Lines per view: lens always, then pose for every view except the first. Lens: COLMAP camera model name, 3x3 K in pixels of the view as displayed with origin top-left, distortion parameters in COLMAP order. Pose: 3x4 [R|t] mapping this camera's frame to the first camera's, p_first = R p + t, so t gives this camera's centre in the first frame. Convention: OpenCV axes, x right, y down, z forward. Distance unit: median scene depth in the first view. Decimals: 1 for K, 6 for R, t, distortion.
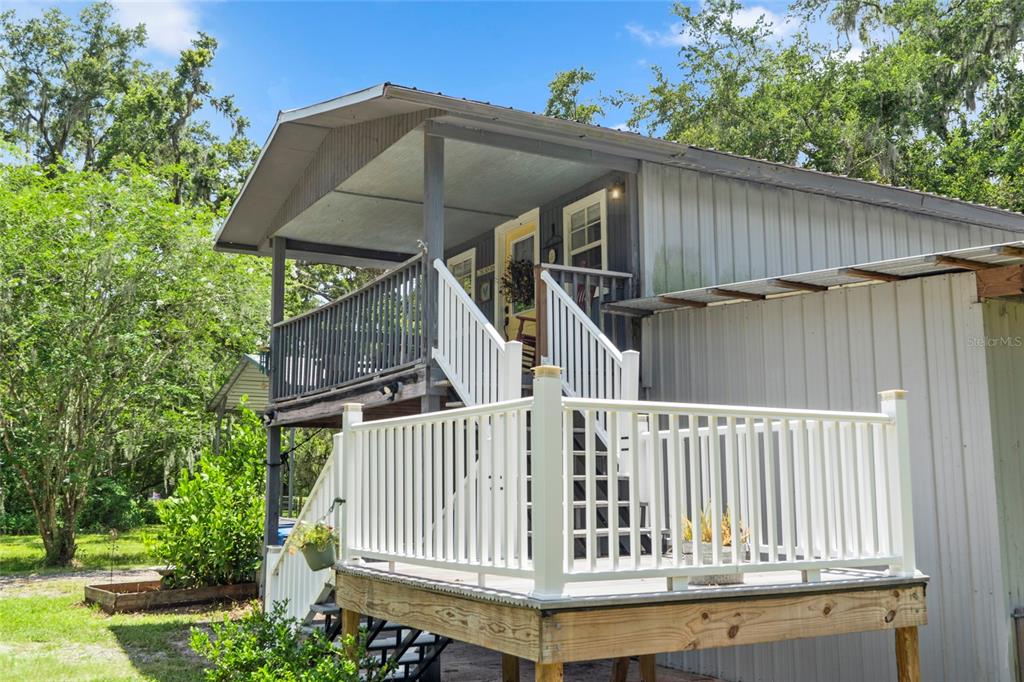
lens RADIAL K [[1021.8, 0, 512.0], [0, 1021.8, 341.0], [0, 0, 1]] dist [0.000783, 0.000316]
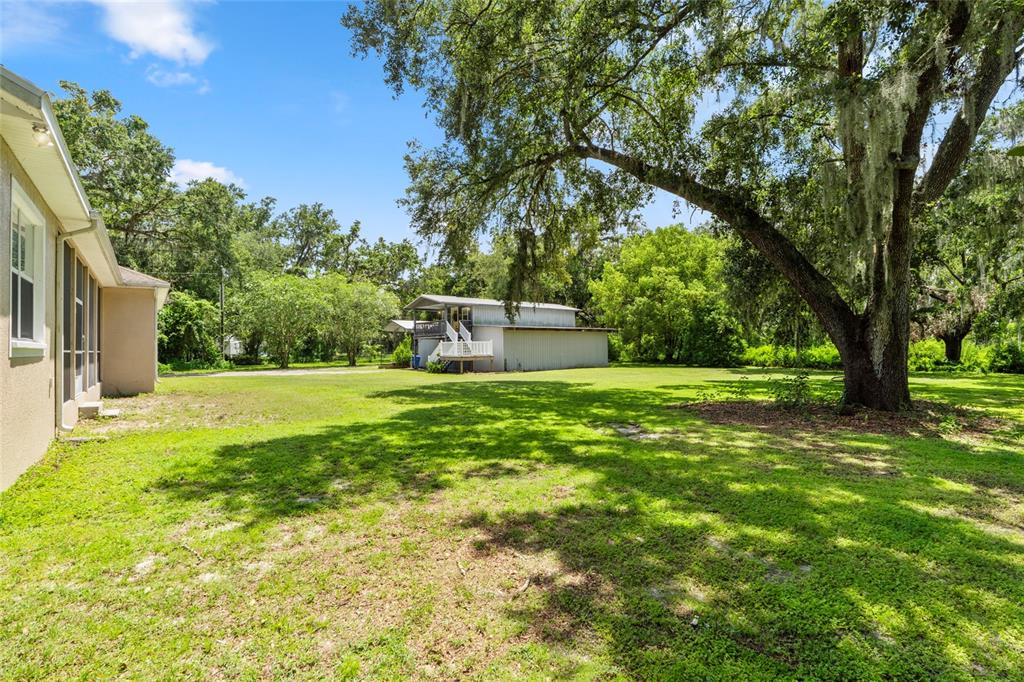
lens RADIAL K [[466.5, 0, 512.0], [0, 466.5, 341.0], [0, 0, 1]] dist [0.002703, 0.000517]
pose [[0.983689, 0.002917, 0.179854, -0.201738], [-0.027050, 0.990897, 0.131876, -0.370003], [-0.177832, -0.134590, 0.974813, -2.401516]]
